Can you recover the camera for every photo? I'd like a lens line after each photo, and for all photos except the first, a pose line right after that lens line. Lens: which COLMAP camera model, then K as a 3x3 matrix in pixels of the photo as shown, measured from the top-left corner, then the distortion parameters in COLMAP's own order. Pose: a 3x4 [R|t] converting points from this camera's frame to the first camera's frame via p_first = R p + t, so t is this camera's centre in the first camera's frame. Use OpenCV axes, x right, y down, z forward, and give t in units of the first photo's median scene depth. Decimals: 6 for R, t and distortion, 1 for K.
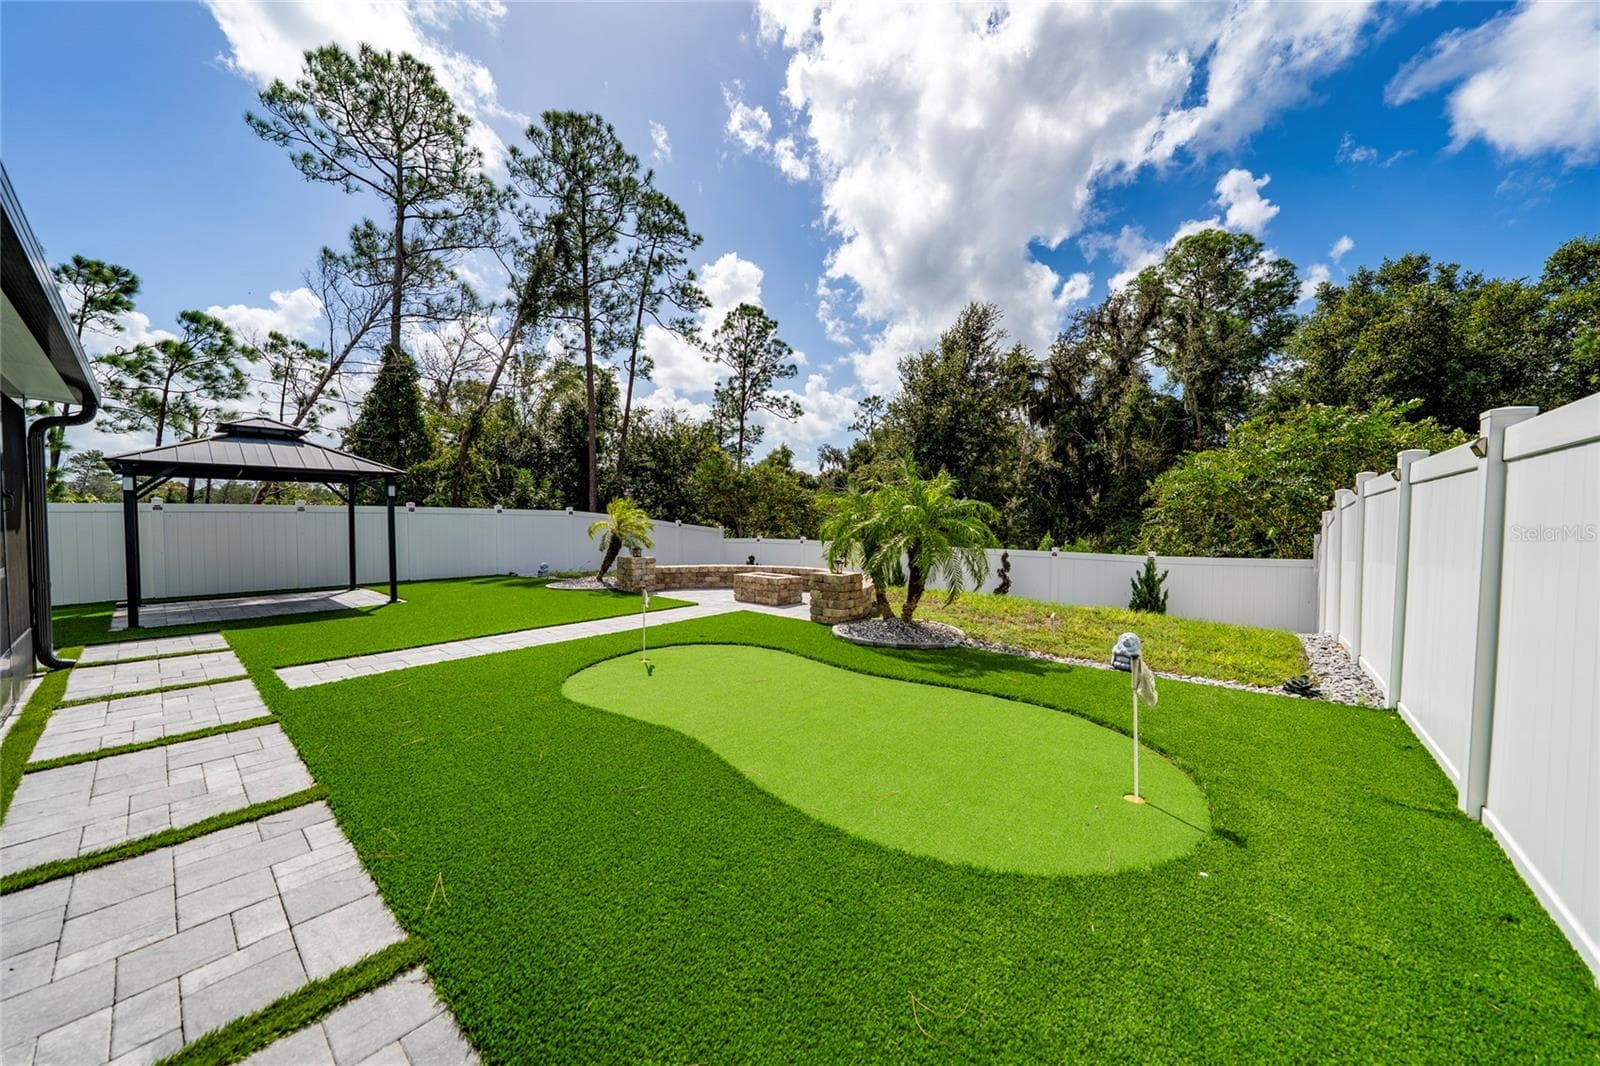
lens RADIAL K [[583.1, 0, 794.7], [0, 583.1, 556.8], [0, 0, 1]] dist [0.000172, 0.000041]
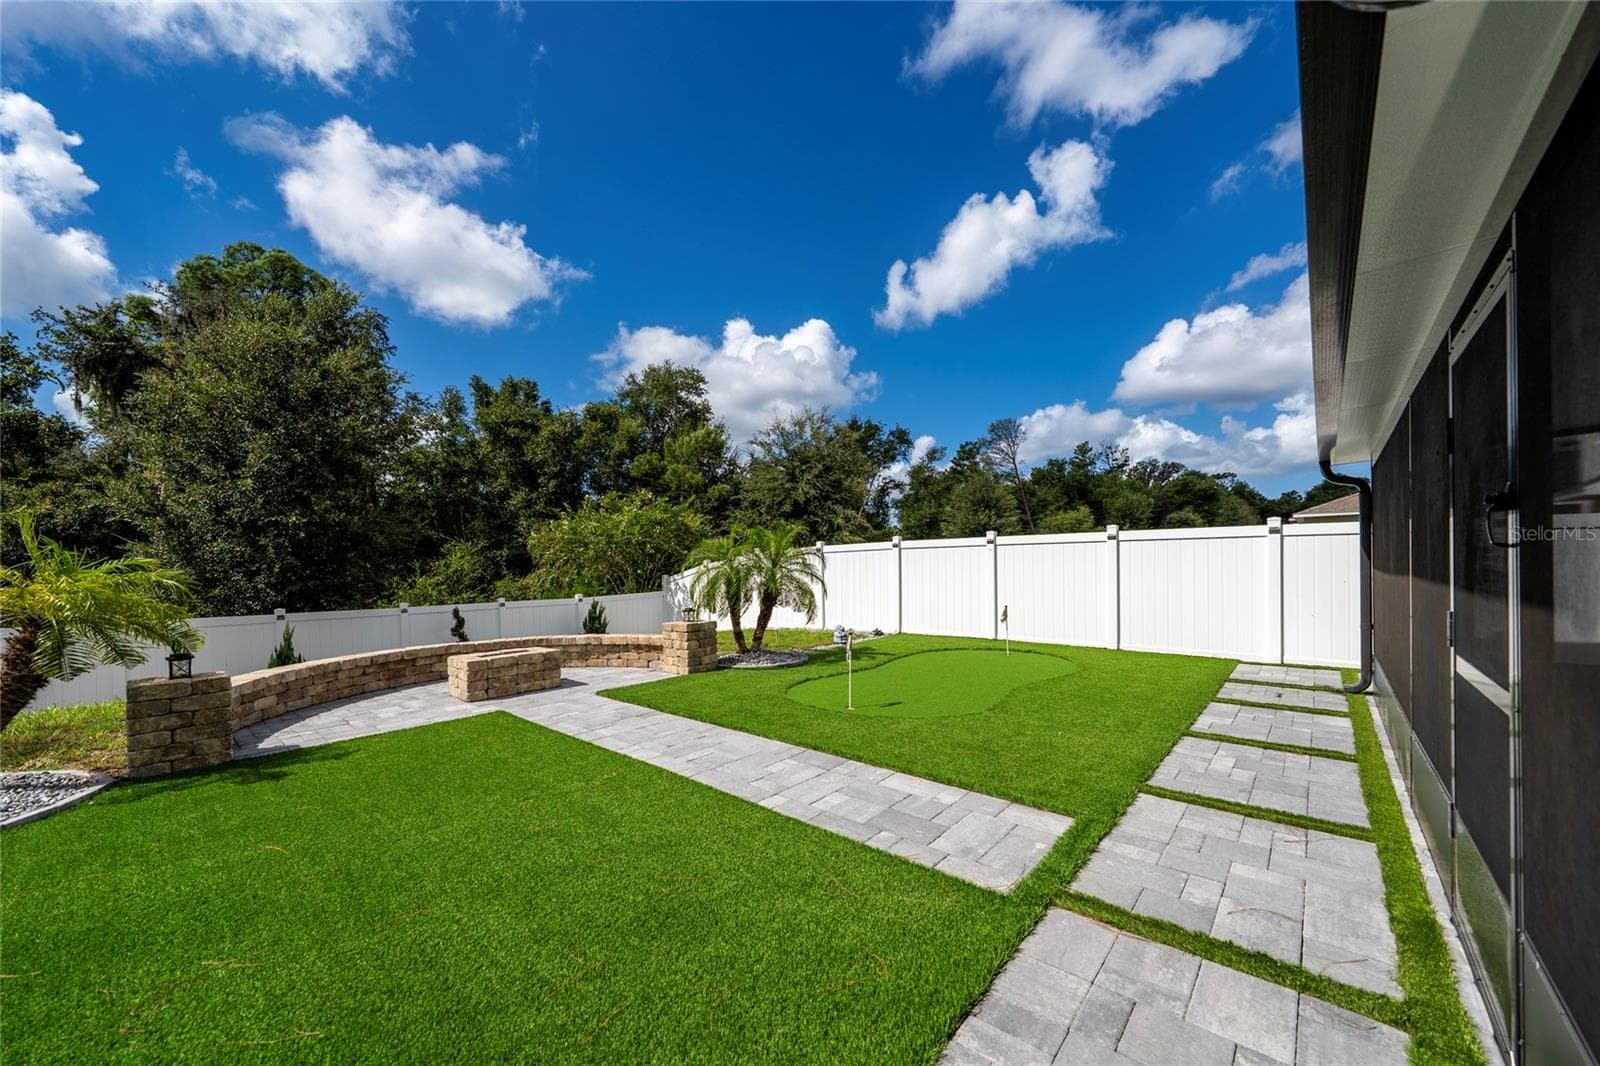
lens RADIAL K [[583.1, 0, 794.7], [0, 583.1, 556.8], [0, 0, 1]] dist [0.000172, 0.000041]
pose [[-0.009633, 0.005878, 0.999936, -0.295386], [0.077560, 0.996975, -0.005113, -0.021740], [-0.996941, 0.077506, -0.010060, 0.249303]]
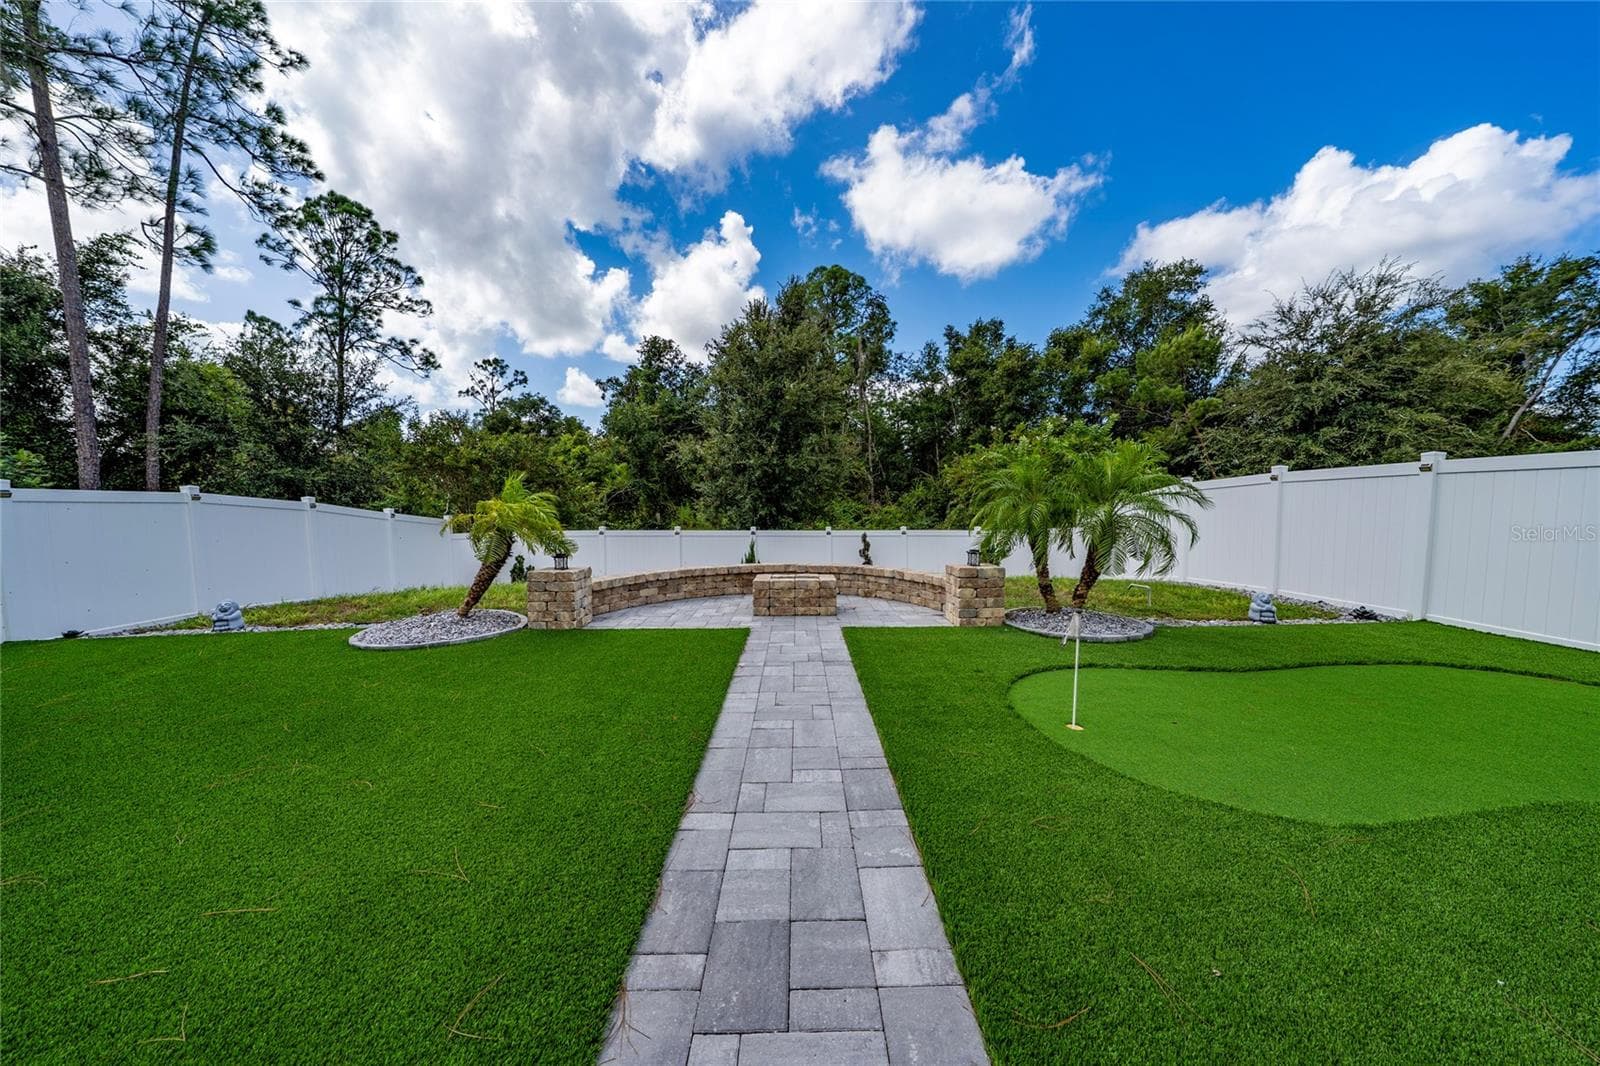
lens RADIAL K [[542.2, 0, 802.5], [0, 542.2, 568.3], [0, 0, 1]] dist [-0.001322, -0.000073]
pose [[0.732404, -0.093650, 0.674399, -0.210196], [0.051348, 0.995272, 0.082443, -0.016353], [-0.678932, -0.025752, 0.733750, 0.182116]]
